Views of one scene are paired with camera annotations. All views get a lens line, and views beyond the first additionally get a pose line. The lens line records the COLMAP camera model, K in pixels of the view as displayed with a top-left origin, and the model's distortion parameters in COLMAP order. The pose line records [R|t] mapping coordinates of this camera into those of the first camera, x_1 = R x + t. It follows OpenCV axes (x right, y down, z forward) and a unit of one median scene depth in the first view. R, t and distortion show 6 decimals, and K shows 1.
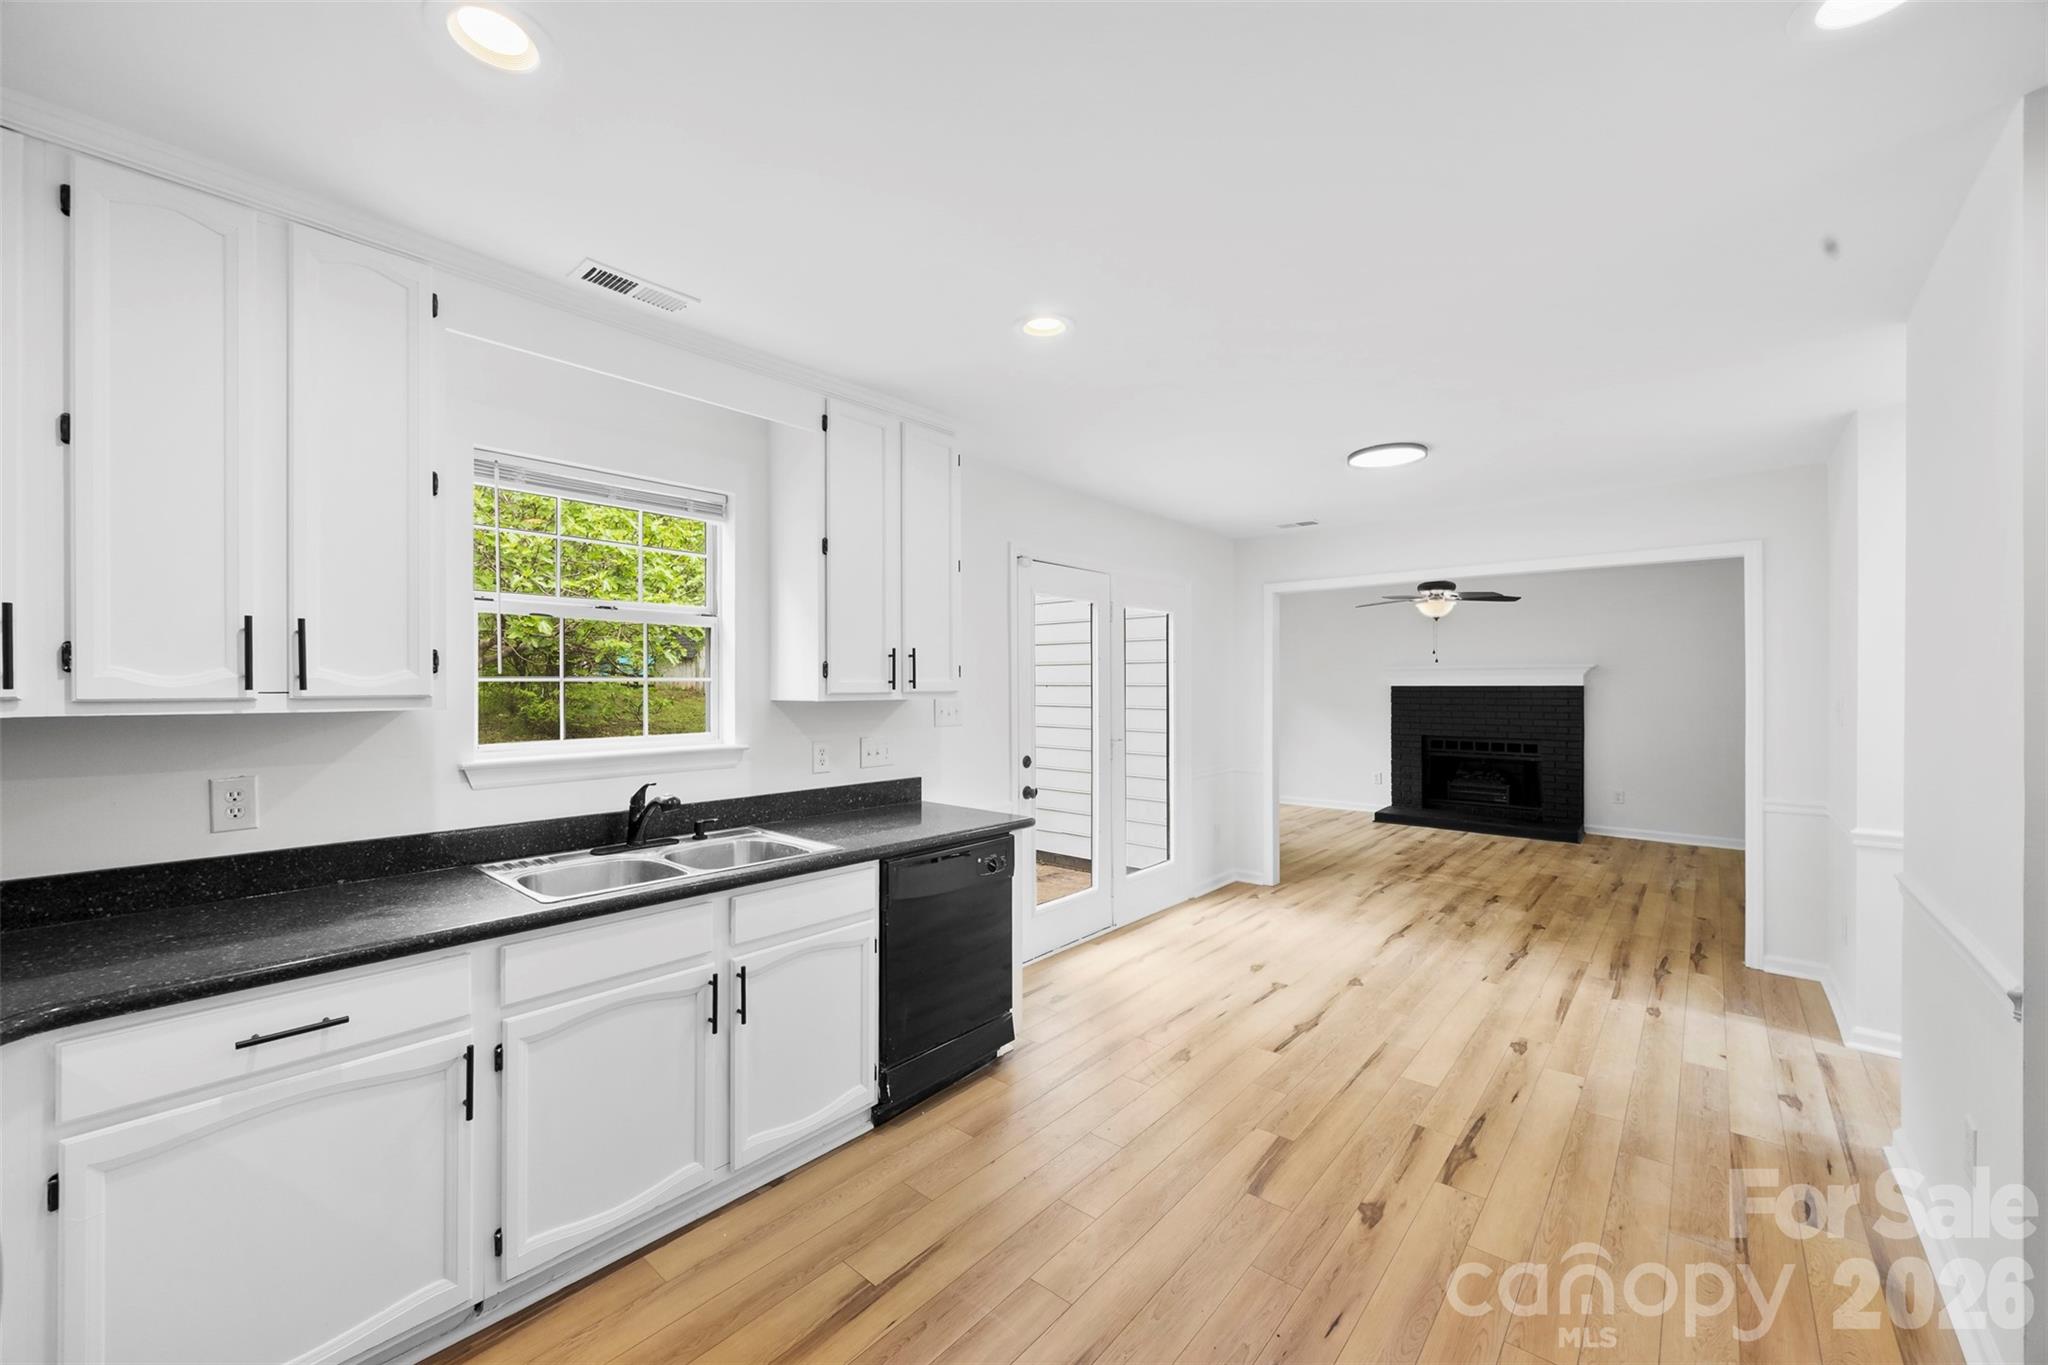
lens RADIAL K [[784.6, 0, 1024.0], [0, 784.6, 682.5], [0, 0, 1]] dist [-0.003538, 0.000054]
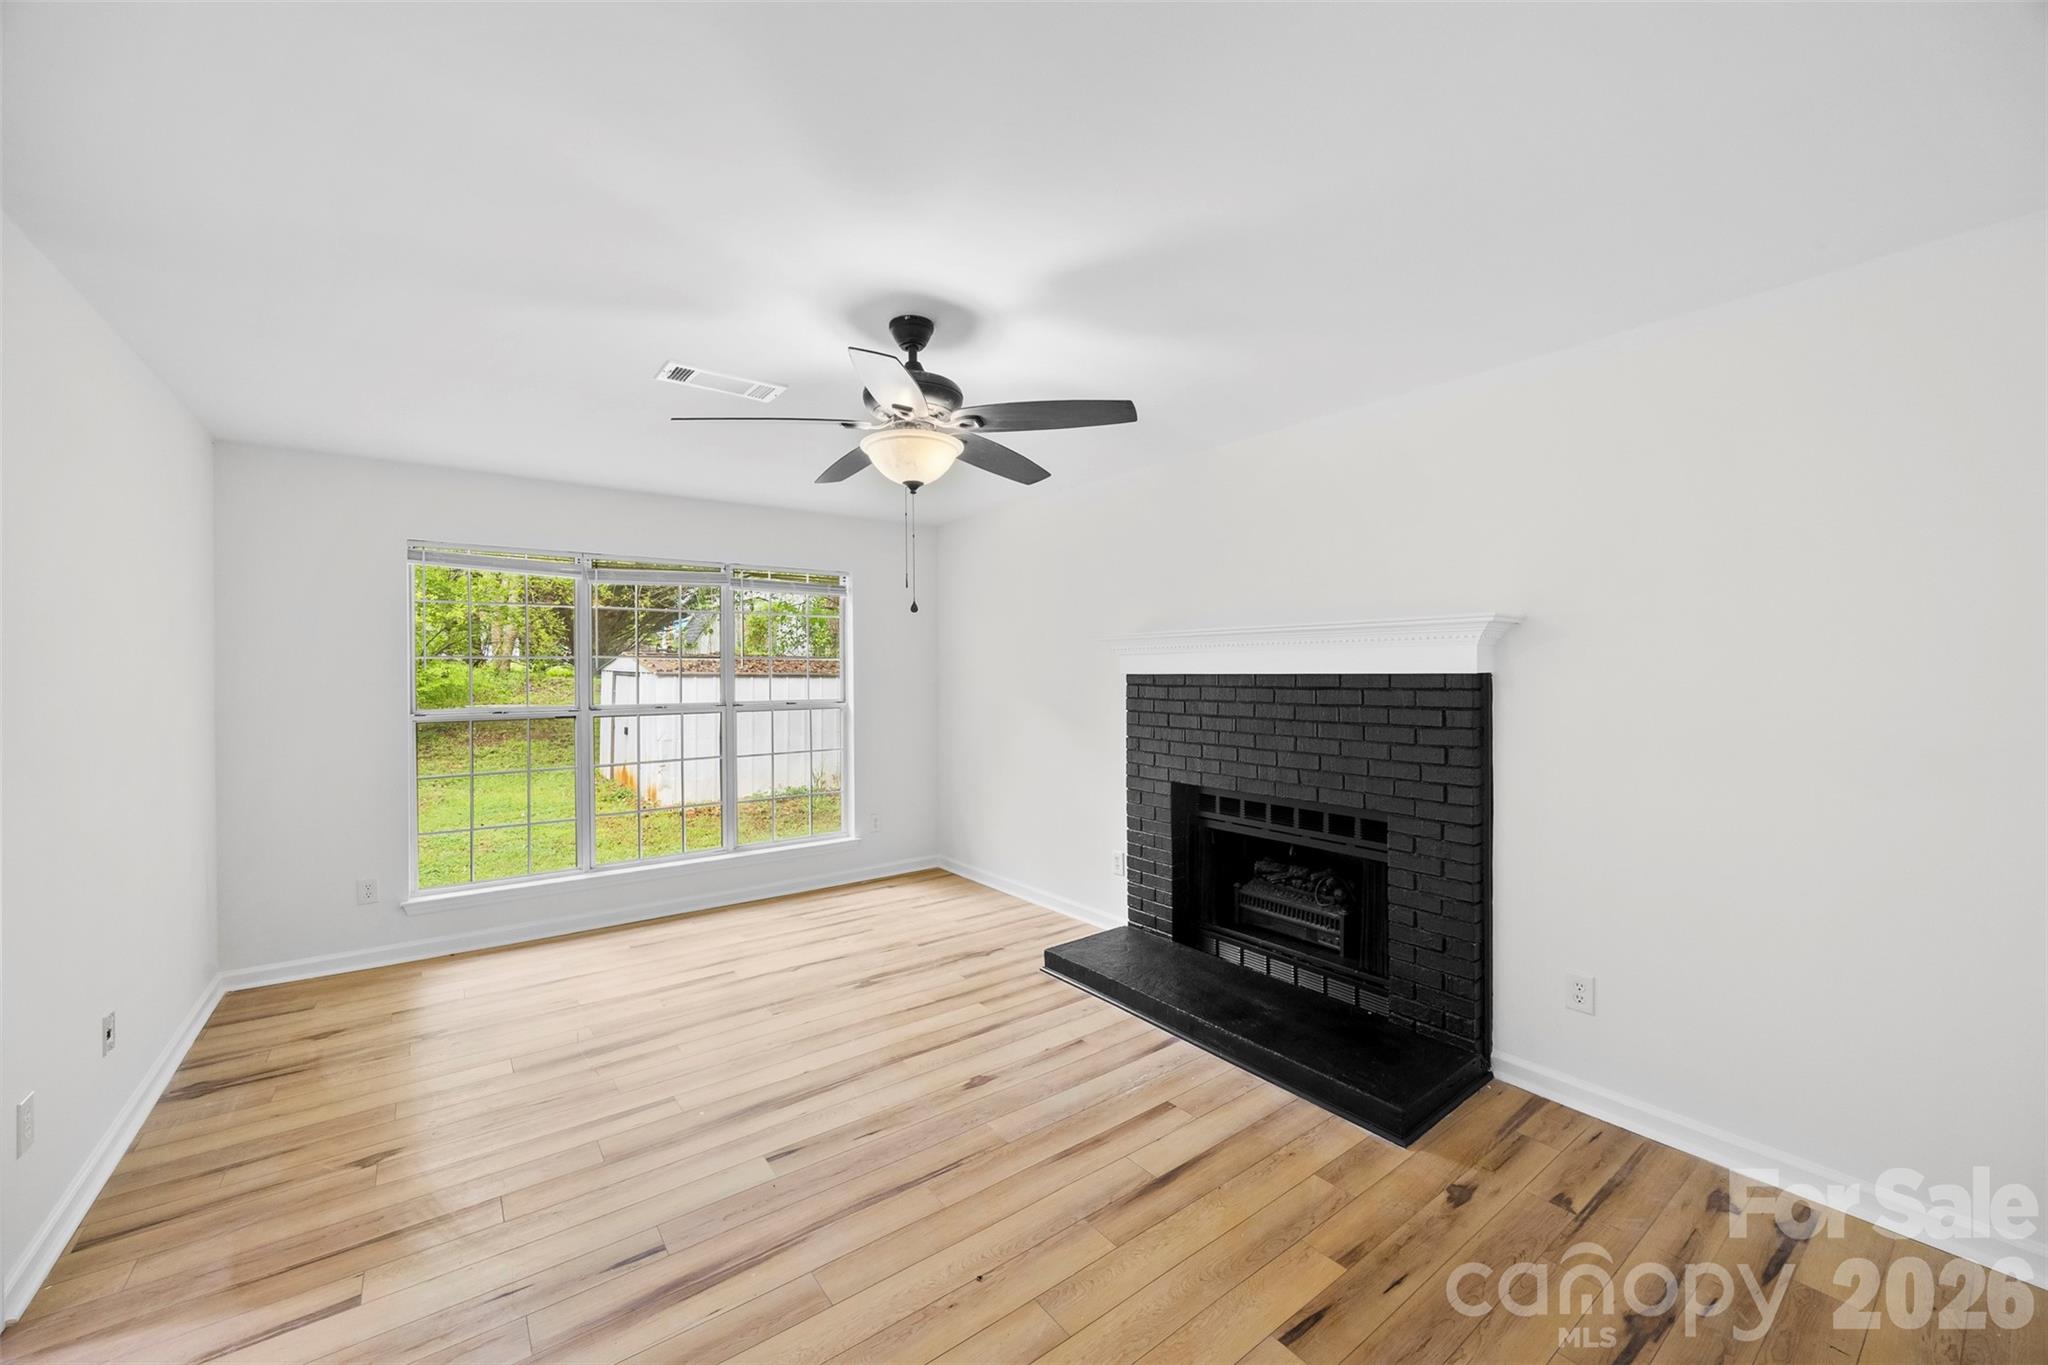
lens RADIAL K [[783.7, 0, 1023.9], [0, 783.7, 670.8], [0, 0, 1]] dist [-0.005163, 0.000205]
pose [[0.978200, -0.004309, -0.207619, 1.125187], [0.005228, 0.999979, 0.003877, 0.001047], [0.207598, -0.004878, 0.978202, 1.162639]]
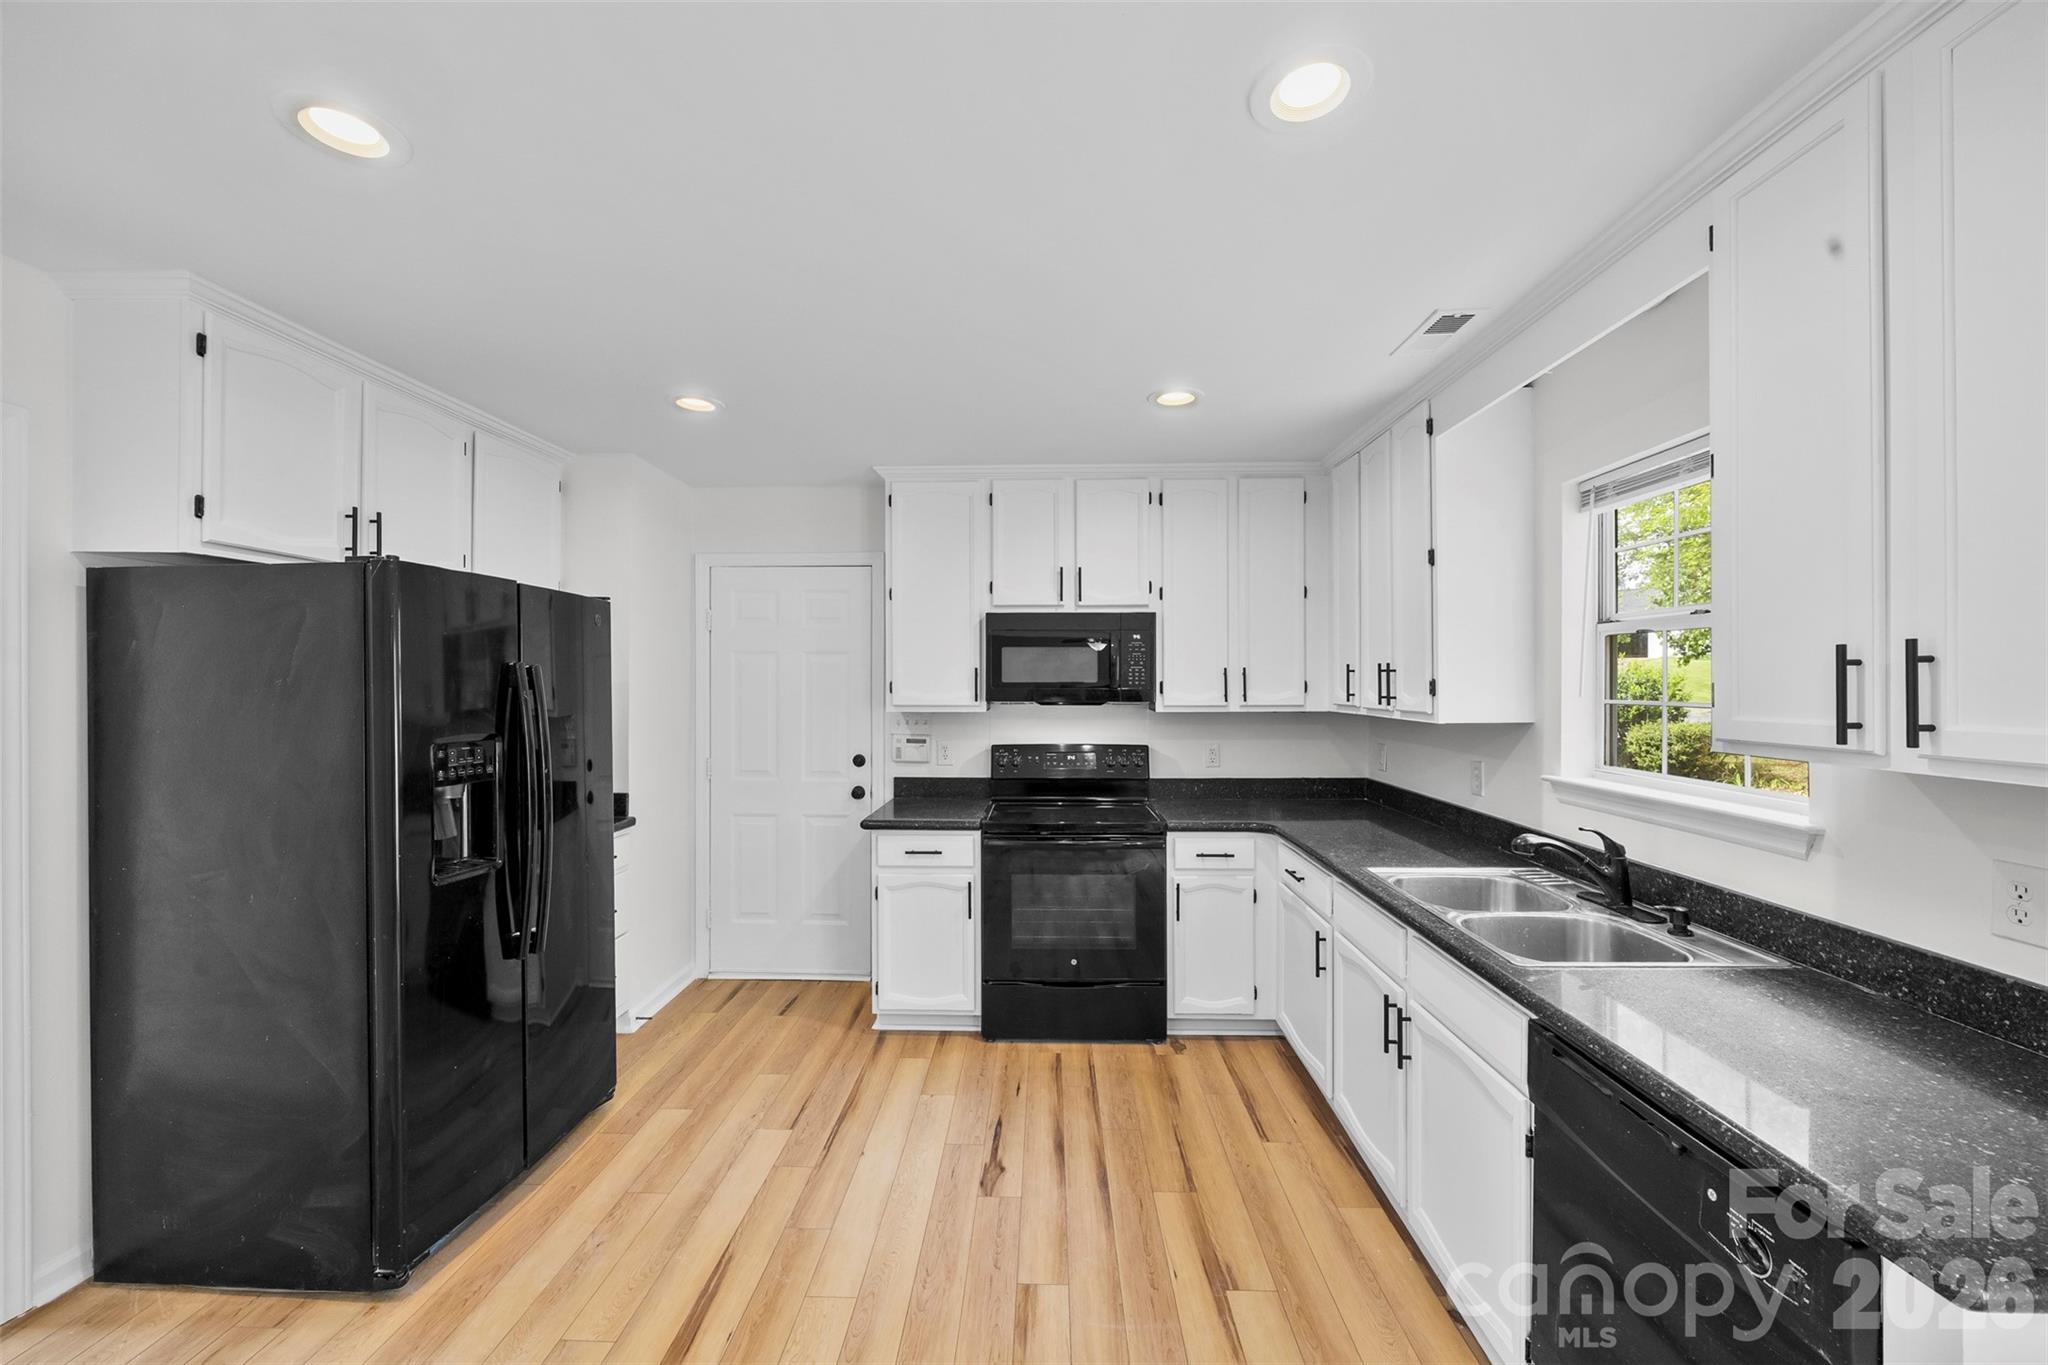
lens RADIAL K [[791.4, 0, 1016.9], [0, 791.4, 669.1], [0, 0, 1]] dist [-0.001383, 0.000015]
pose [[-0.781735, -0.004895, -0.623592, 0.328952], [0.007265, 0.999830, -0.016955, -0.020003], [0.623569, -0.017785, -0.781566, 0.794303]]
